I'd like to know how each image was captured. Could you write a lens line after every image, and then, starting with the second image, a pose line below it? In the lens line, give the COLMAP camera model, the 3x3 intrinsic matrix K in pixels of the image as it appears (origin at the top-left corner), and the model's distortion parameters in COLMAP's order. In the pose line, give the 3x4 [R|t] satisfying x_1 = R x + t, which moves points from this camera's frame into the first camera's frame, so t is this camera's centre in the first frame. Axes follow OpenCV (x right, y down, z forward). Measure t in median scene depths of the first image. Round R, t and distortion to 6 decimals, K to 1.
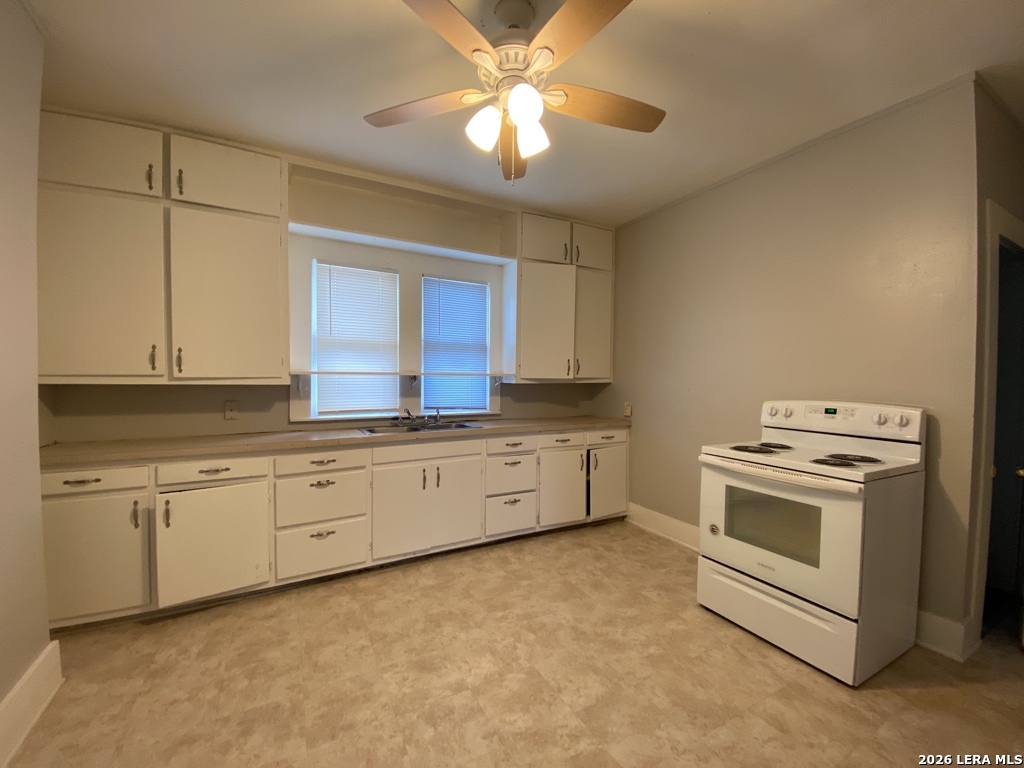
lens RADIAL K [[413.0, 0, 509.1], [0, 413.0, 388.5], [0, 0, 1]] dist [0.040140, -0.026738]
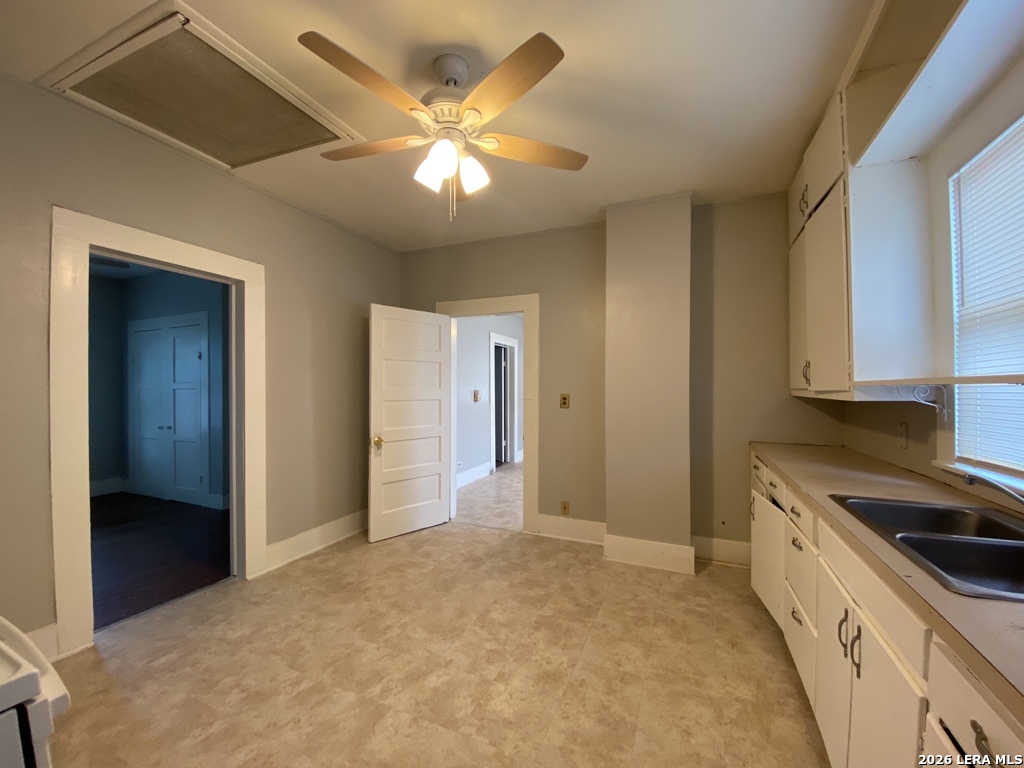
lens RADIAL K [[413.0, 0, 509.1], [0, 413.0, 388.5], [0, 0, 1]] dist [0.040140, -0.026738]
pose [[-0.783818, -0.004550, -0.620974, 0.532763], [-0.016304, 0.999779, 0.013253, -0.046307], [0.620777, 0.020512, -0.783719, 1.815780]]
